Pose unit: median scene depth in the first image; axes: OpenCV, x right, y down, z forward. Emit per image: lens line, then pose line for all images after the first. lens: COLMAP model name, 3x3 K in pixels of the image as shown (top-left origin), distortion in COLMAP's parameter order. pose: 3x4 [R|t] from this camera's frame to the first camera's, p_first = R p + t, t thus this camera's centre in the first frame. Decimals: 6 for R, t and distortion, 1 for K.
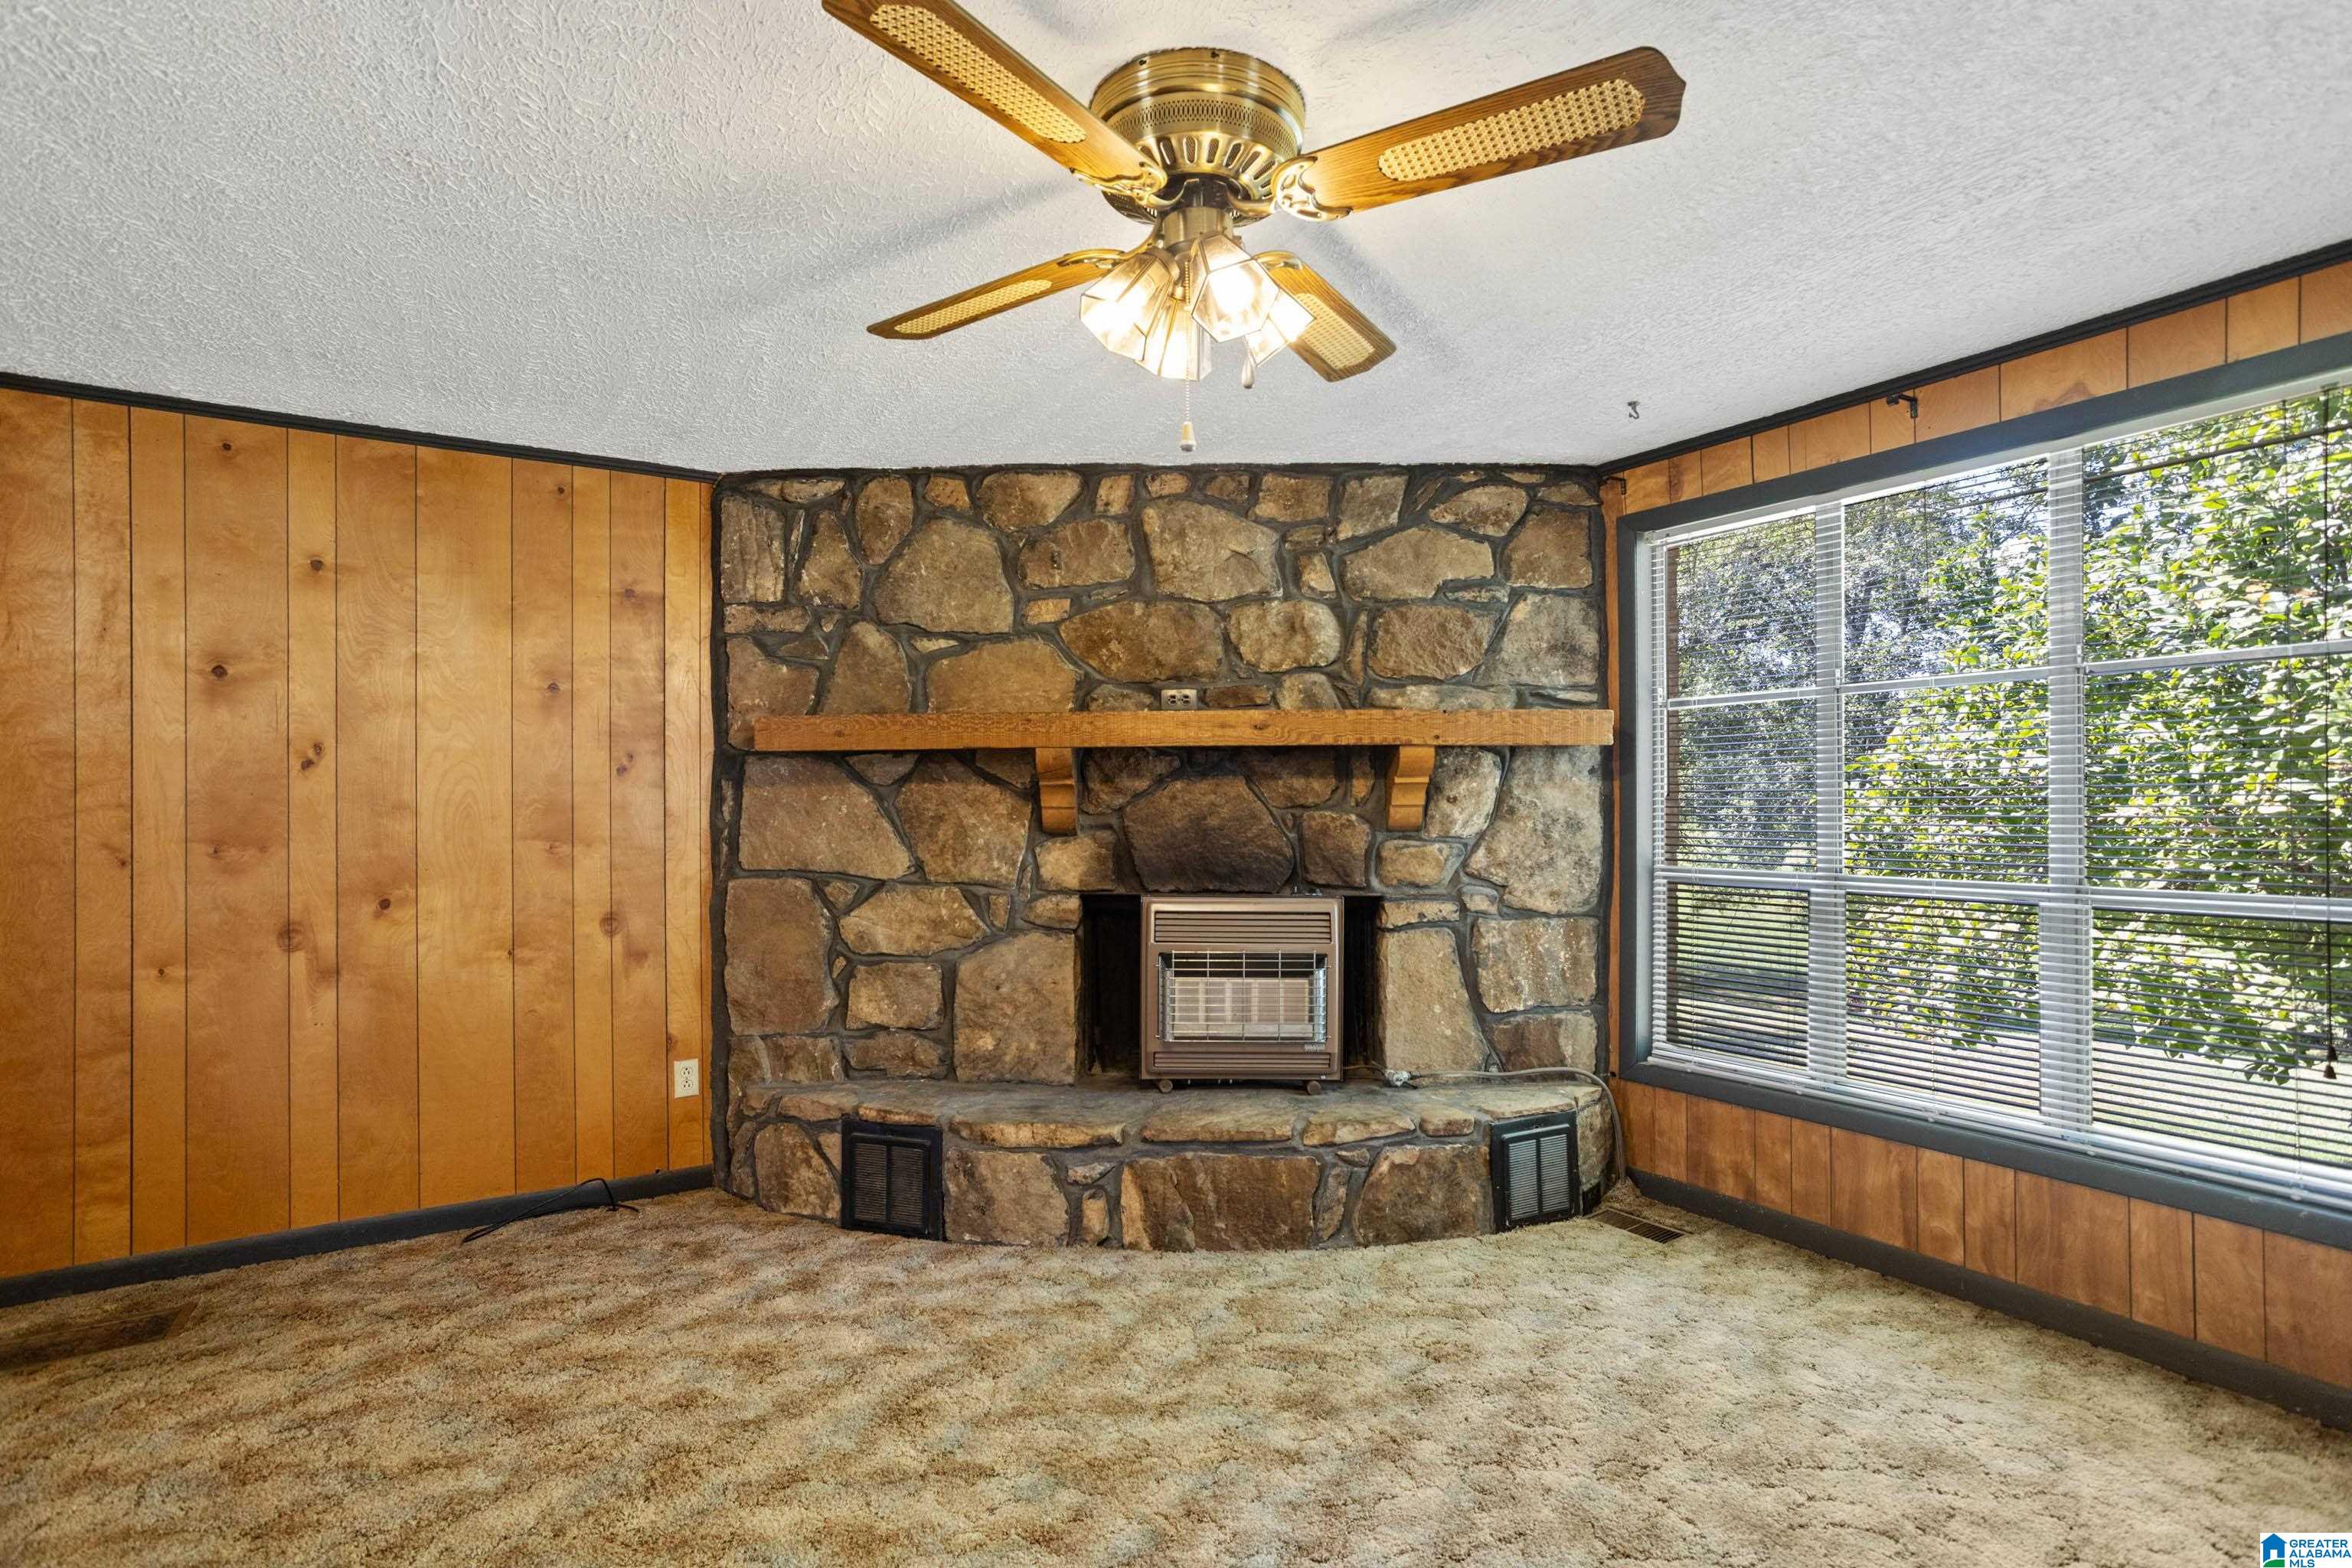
lens RADIAL K [[1153.6, 0, 1164.5], [0, 1153.6, 802.2], [0, 0, 1]] dist [-0.039071, 0.025793]
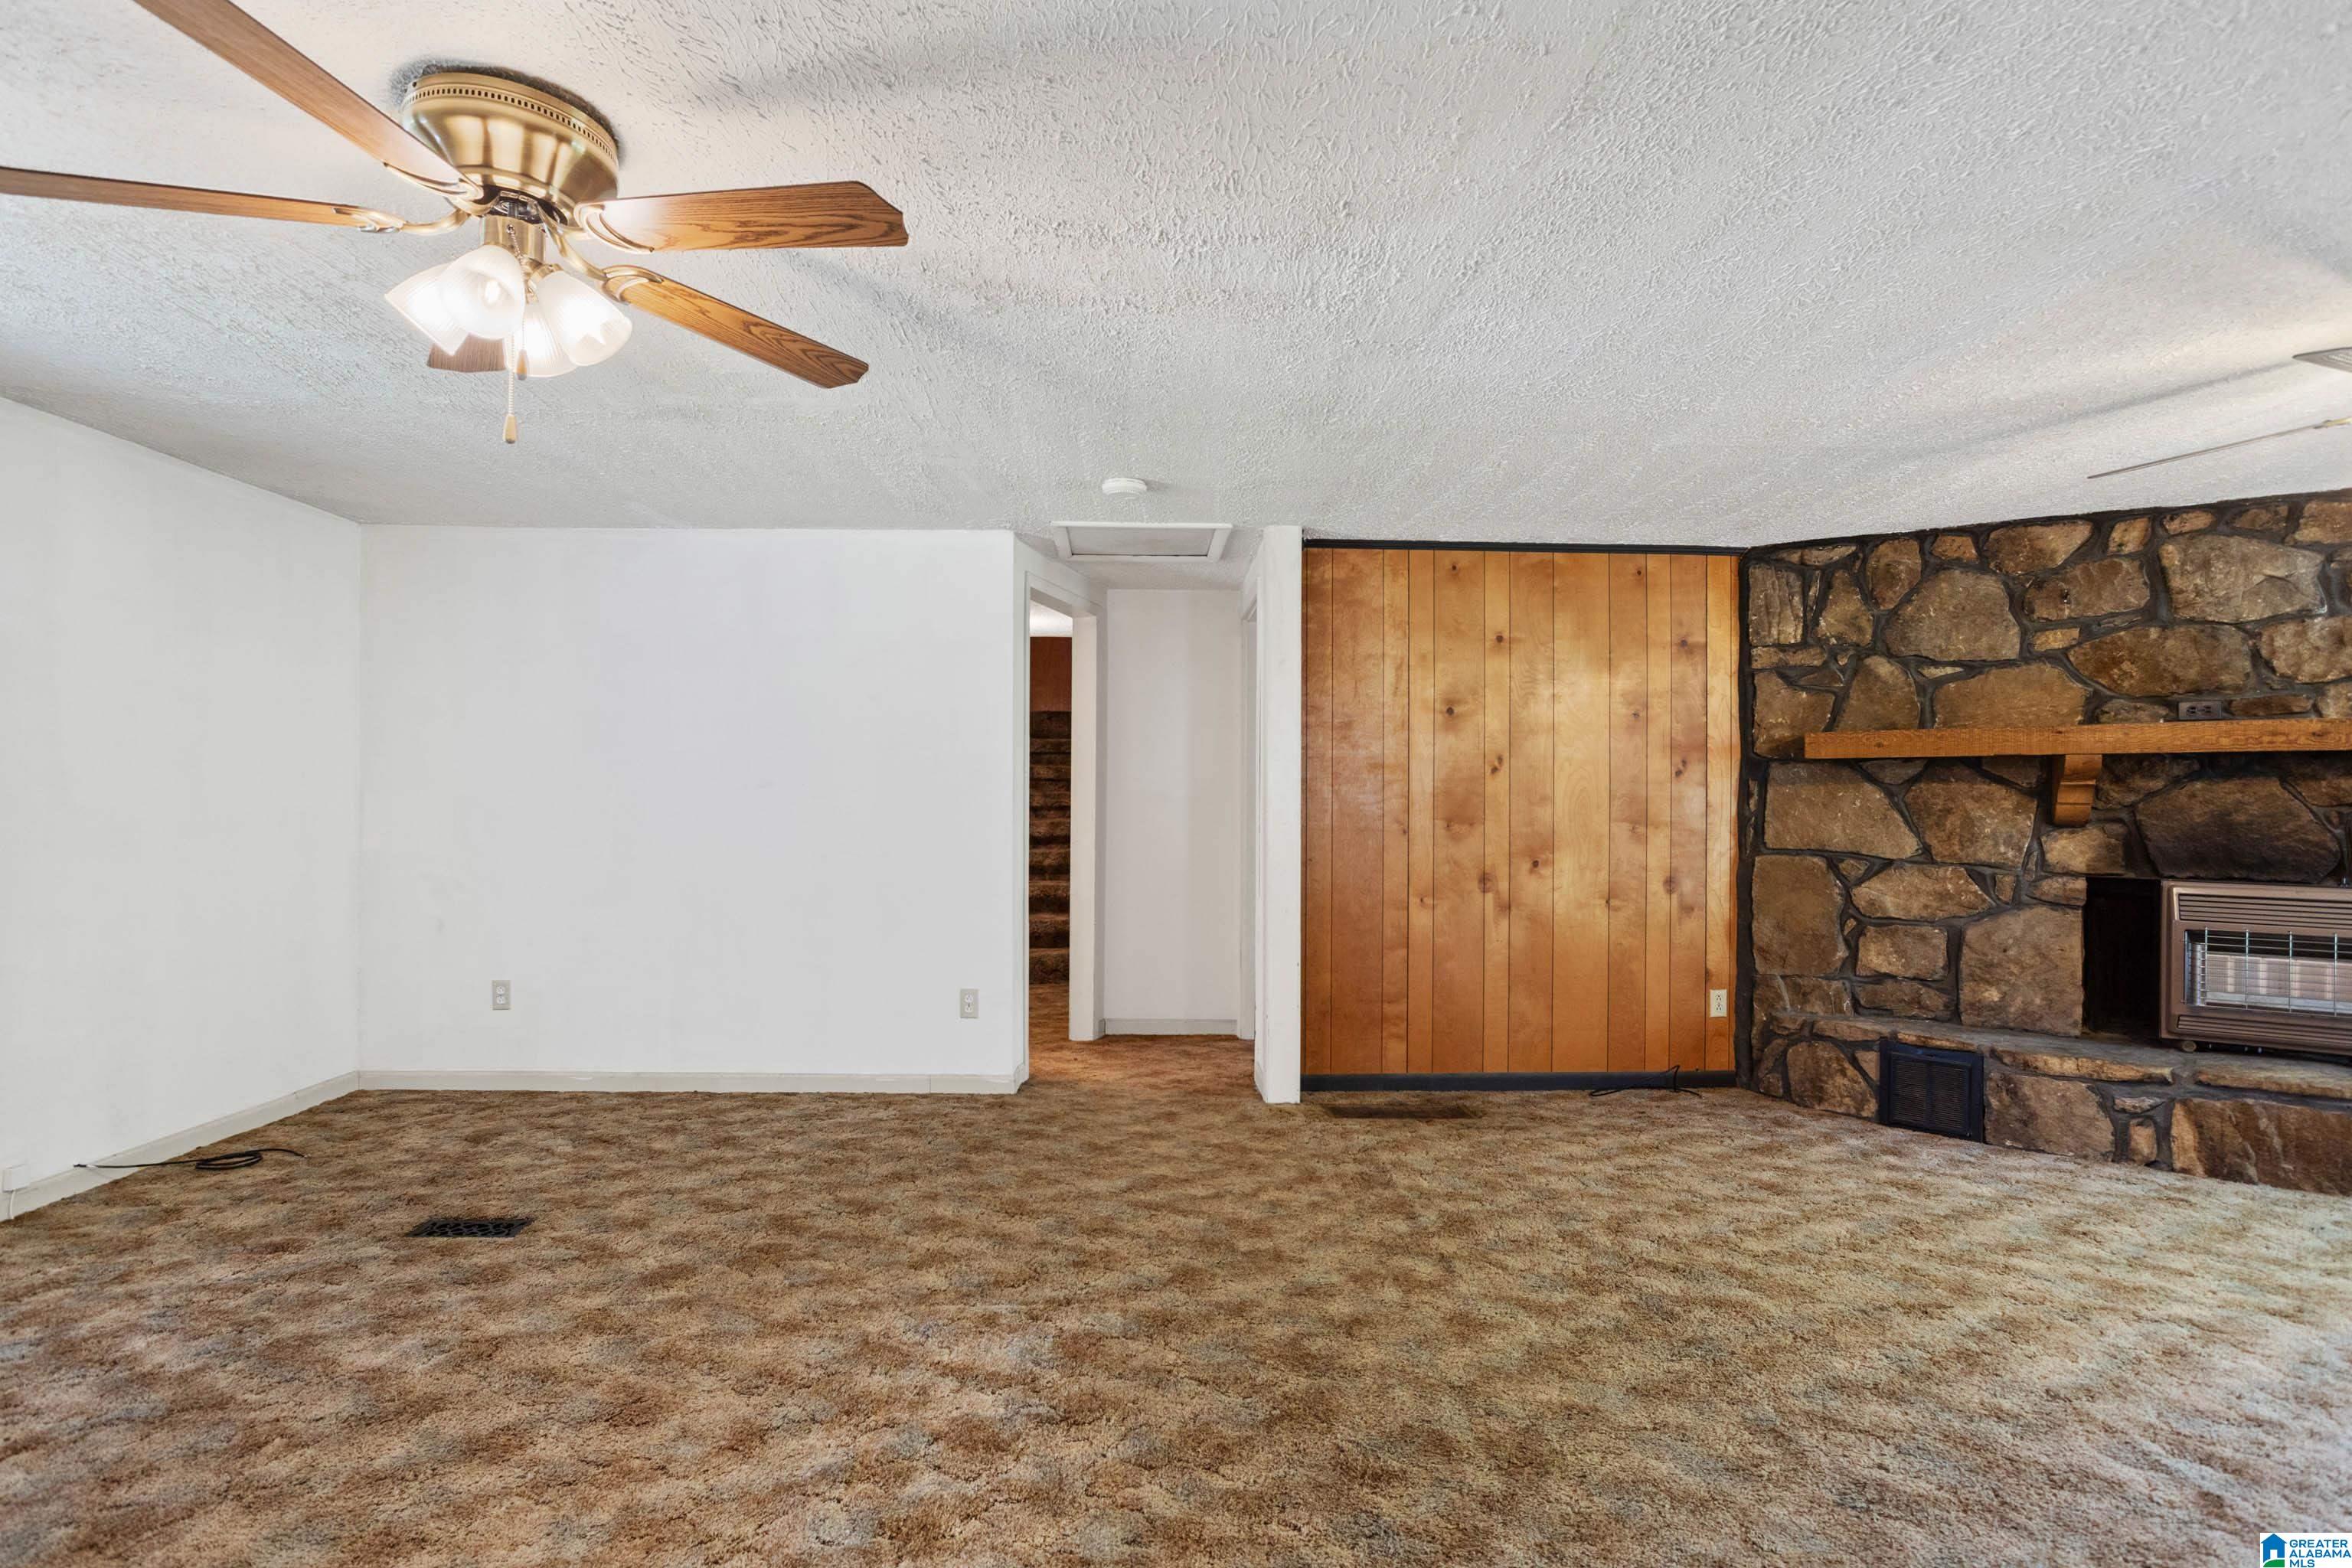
lens RADIAL K [[1153.6, 0, 1169.5], [0, 1153.6, 799.1], [0, 0, 1]] dist [-0.039071, 0.025793]
pose [[0.869744, 0.009037, -0.493421, -0.338052], [-0.008713, 0.999958, 0.002957, 0.004658], [0.493426, 0.001727, 0.869786, -0.510400]]
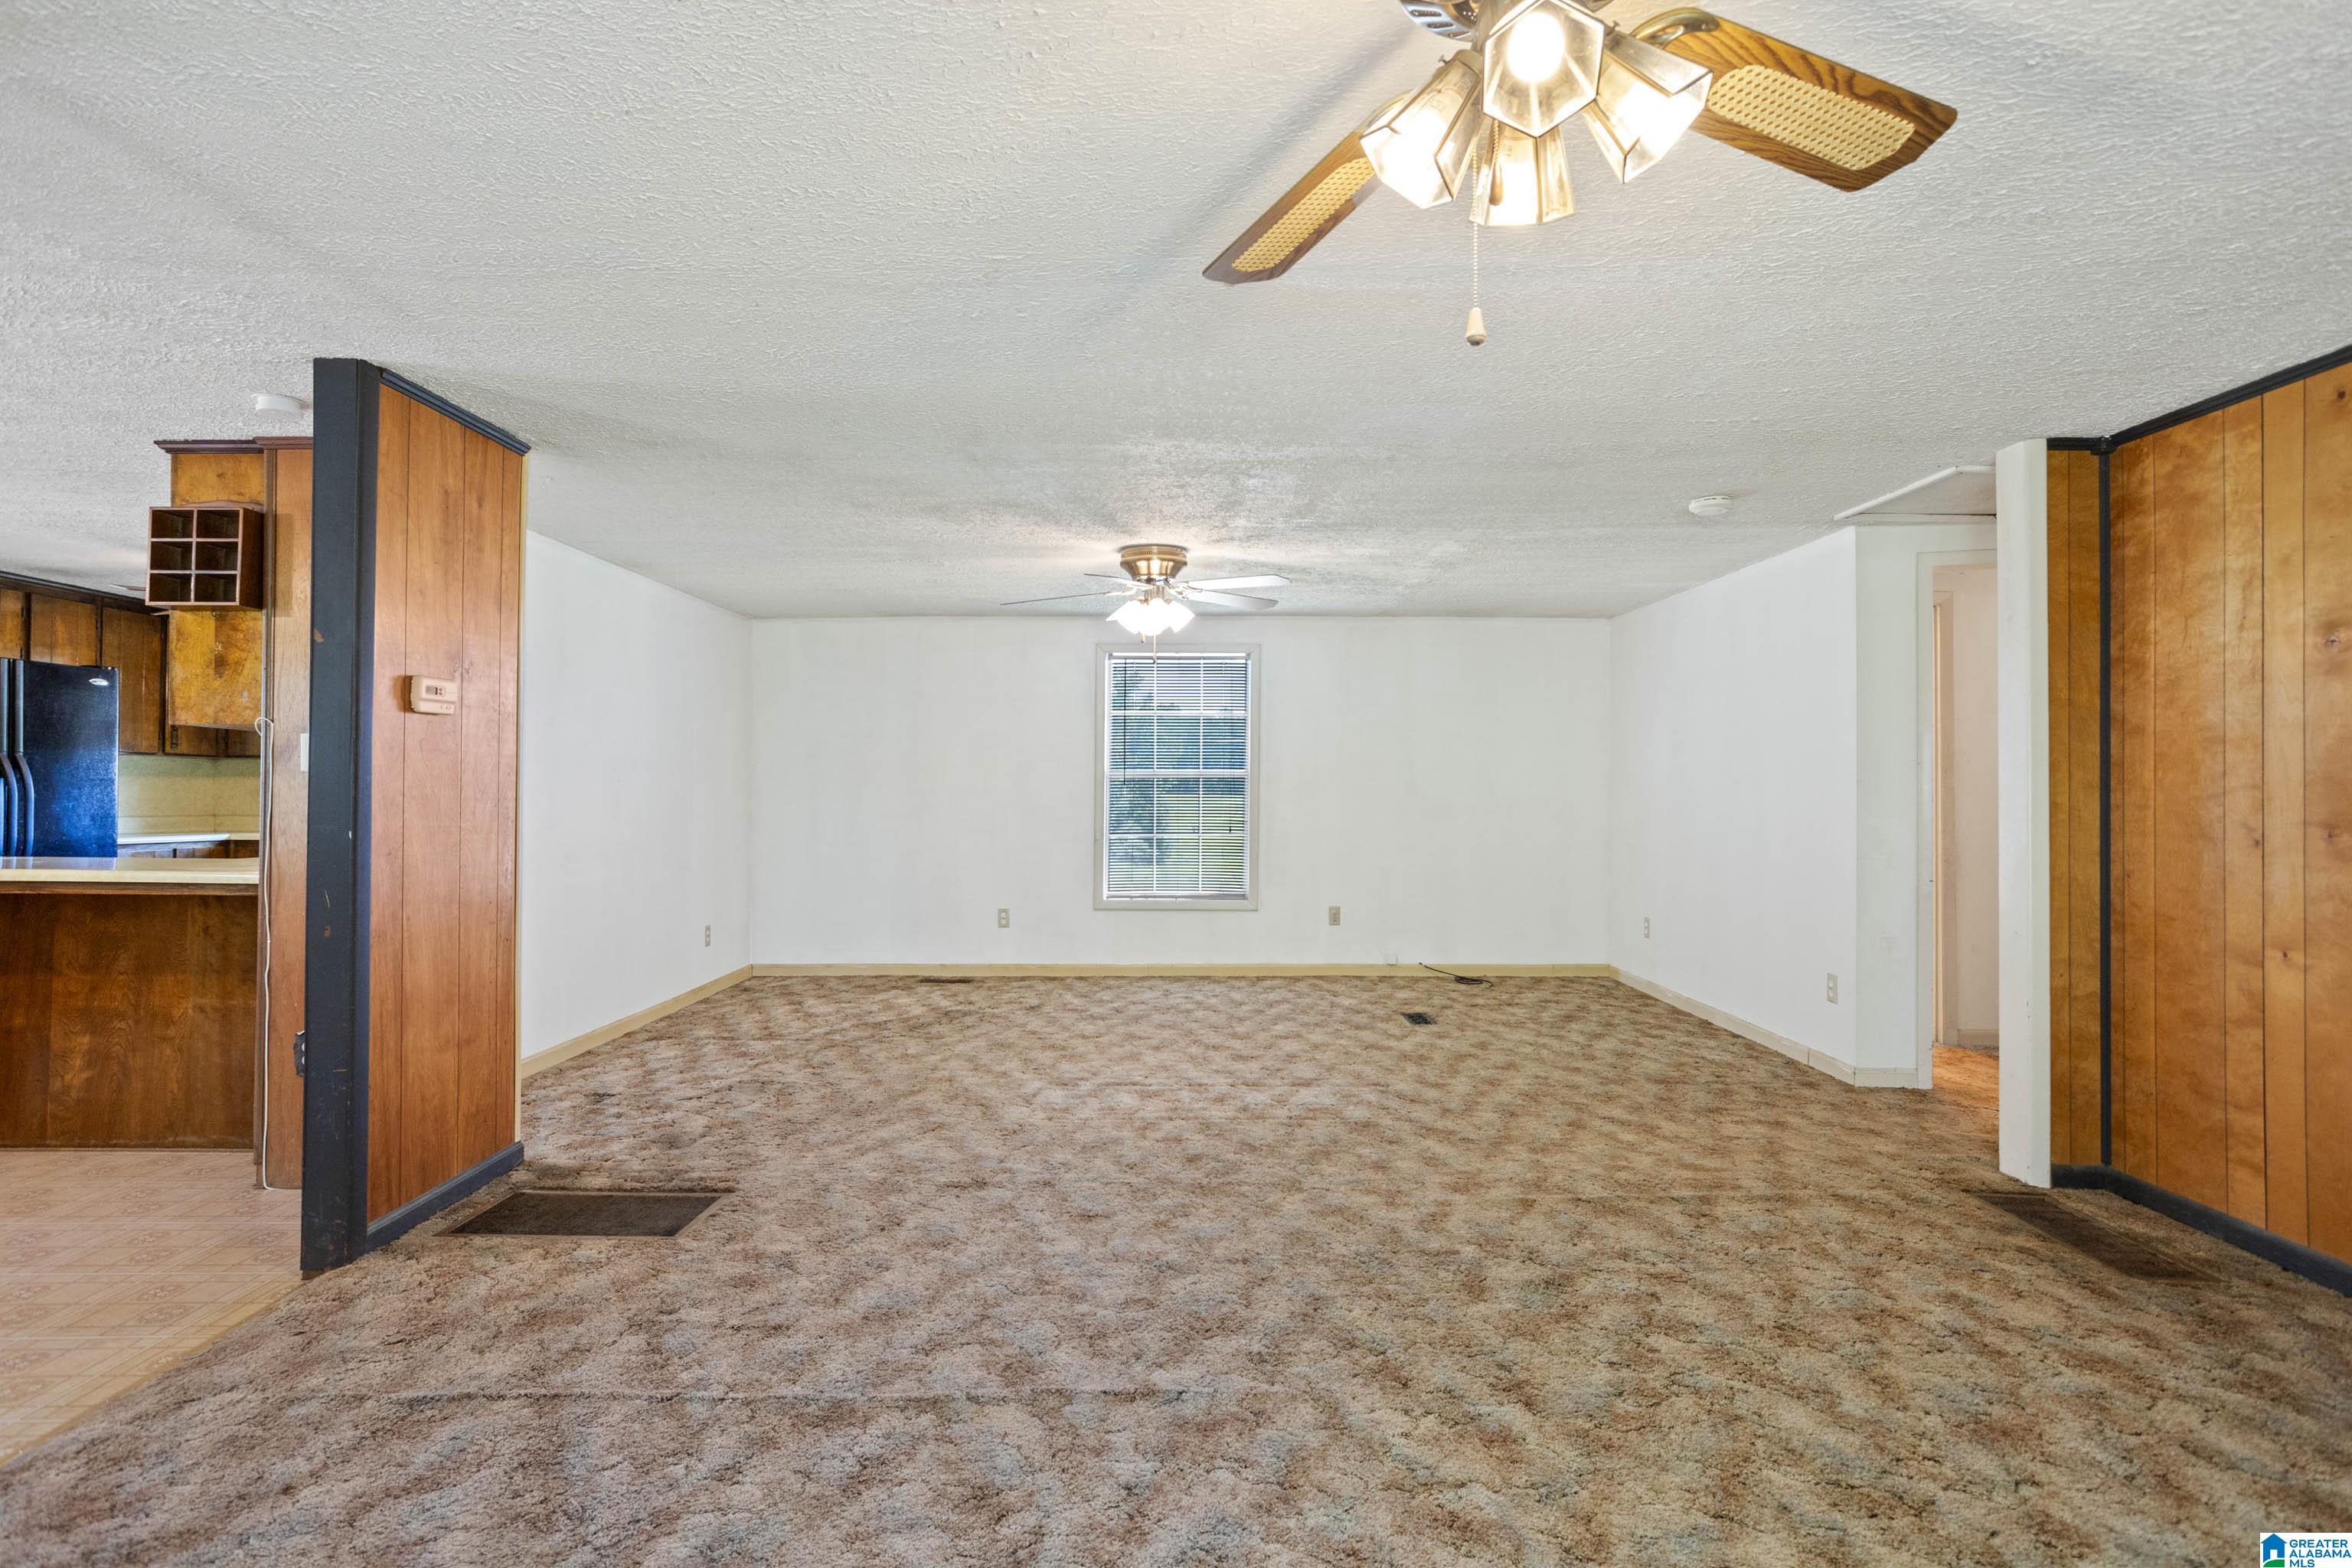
lens RADIAL K [[1153.6, 0, 1188.2], [0, 1153.6, 775.7], [0, 0, 1]] dist [-0.039071, 0.025793]
pose [[-0.518545, -0.006045, -0.855029, 0.394175], [0.000170, 0.999974, -0.007173, 0.000537], [0.855050, -0.003864, -0.518531, 0.604163]]
